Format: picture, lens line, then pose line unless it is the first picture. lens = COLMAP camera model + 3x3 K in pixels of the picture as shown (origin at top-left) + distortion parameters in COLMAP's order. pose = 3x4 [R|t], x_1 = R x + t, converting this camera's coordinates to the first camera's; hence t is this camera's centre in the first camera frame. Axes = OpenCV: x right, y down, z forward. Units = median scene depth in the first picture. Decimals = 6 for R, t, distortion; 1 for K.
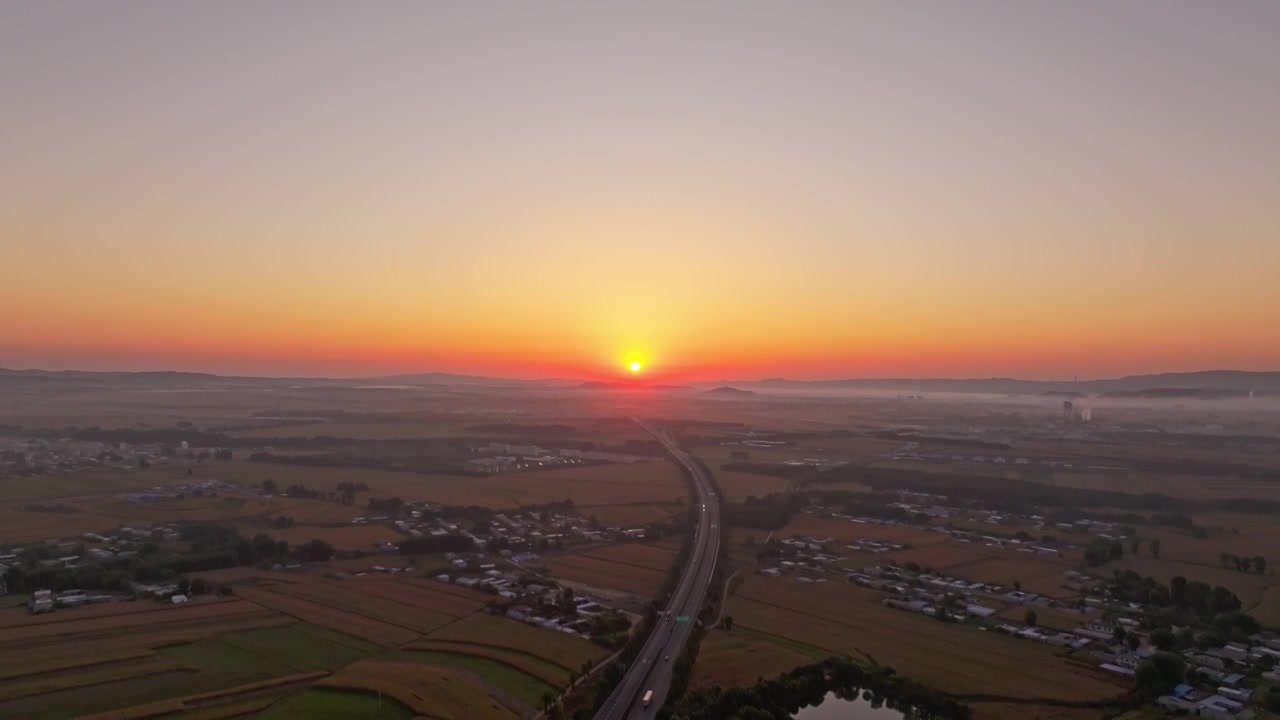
lens RADIAL K [[893.4, 0, 640.0], [0, 893.4, 360.0], [0, 0, 1]] dist [0.006116, 0.002282]
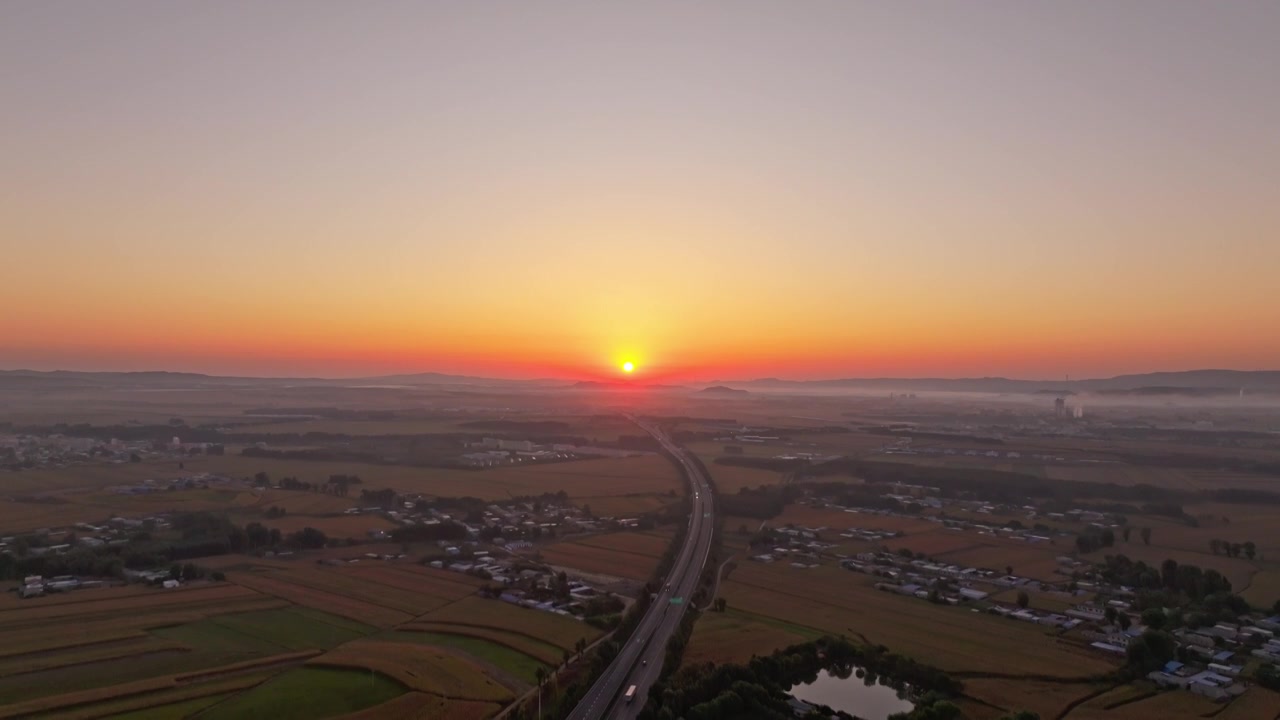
lens RADIAL K [[893.4, 0, 640.0], [0, 893.4, 360.0], [0, 0, 1]] dist [0.006116, 0.002282]
pose [[0.999970, -0.001206, 0.007604, -0.000037], [0.001211, 0.999999, -0.000664, 0.011562], [-0.007603, 0.000673, 0.999971, -0.000352]]
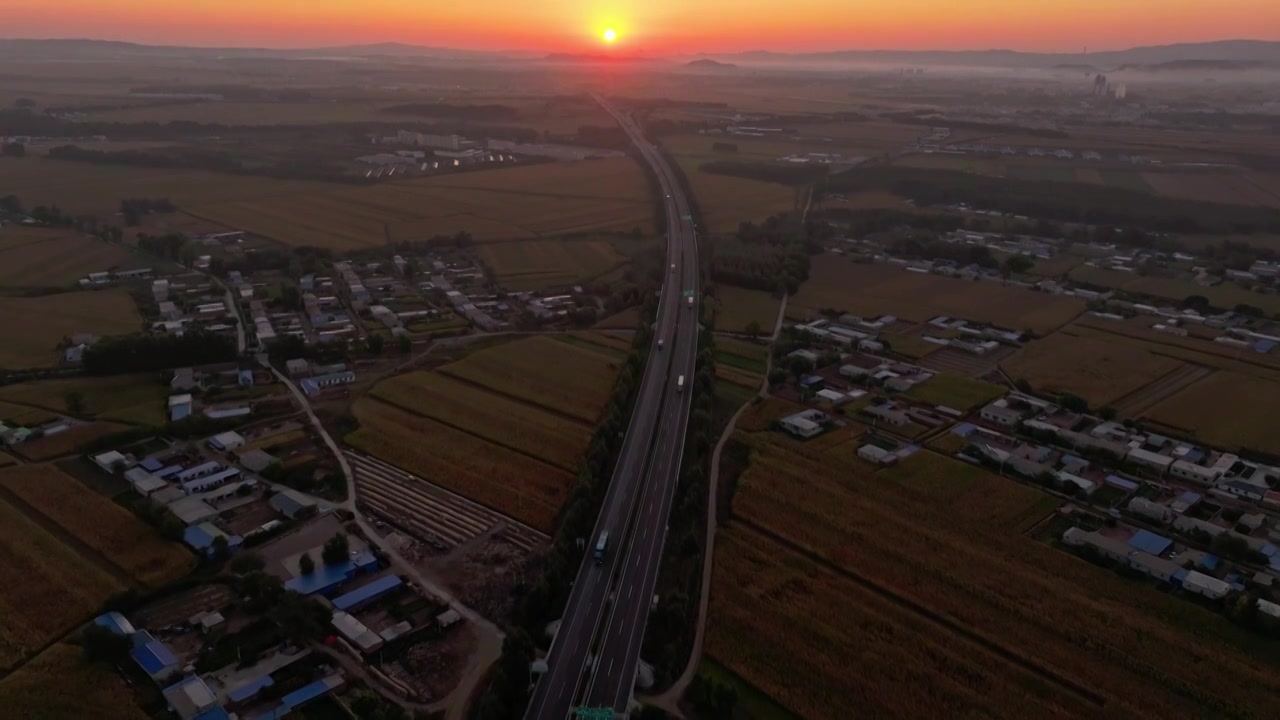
lens RADIAL K [[893.1, 0, 627.2], [0, 893.1, 359.6], [0, 0, 1]] dist [0.007742, 0.001563]
pose [[0.999890, -0.003431, 0.014410, 0.030825], [-0.001762, 0.938343, 0.345702, 0.022459], [-0.014707, -0.345690, 0.938234, 0.402067]]
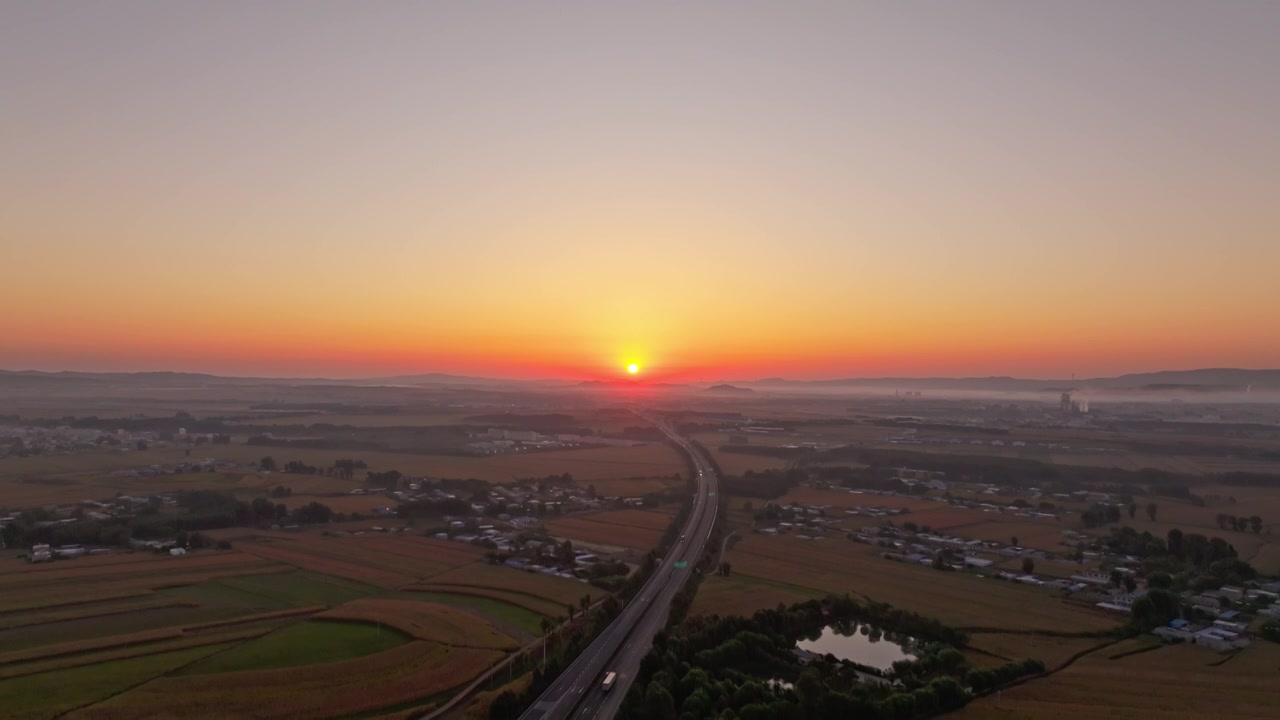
lens RADIAL K [[893.4, 0, 640.0], [0, 893.4, 360.0], [0, 0, 1]] dist [0.006116, 0.002282]
pose [[0.999990, -0.003915, 0.002115, 0.000437], [0.003920, 0.999989, -0.002480, 0.034858], [-0.002105, 0.002489, 0.999995, -0.001314]]
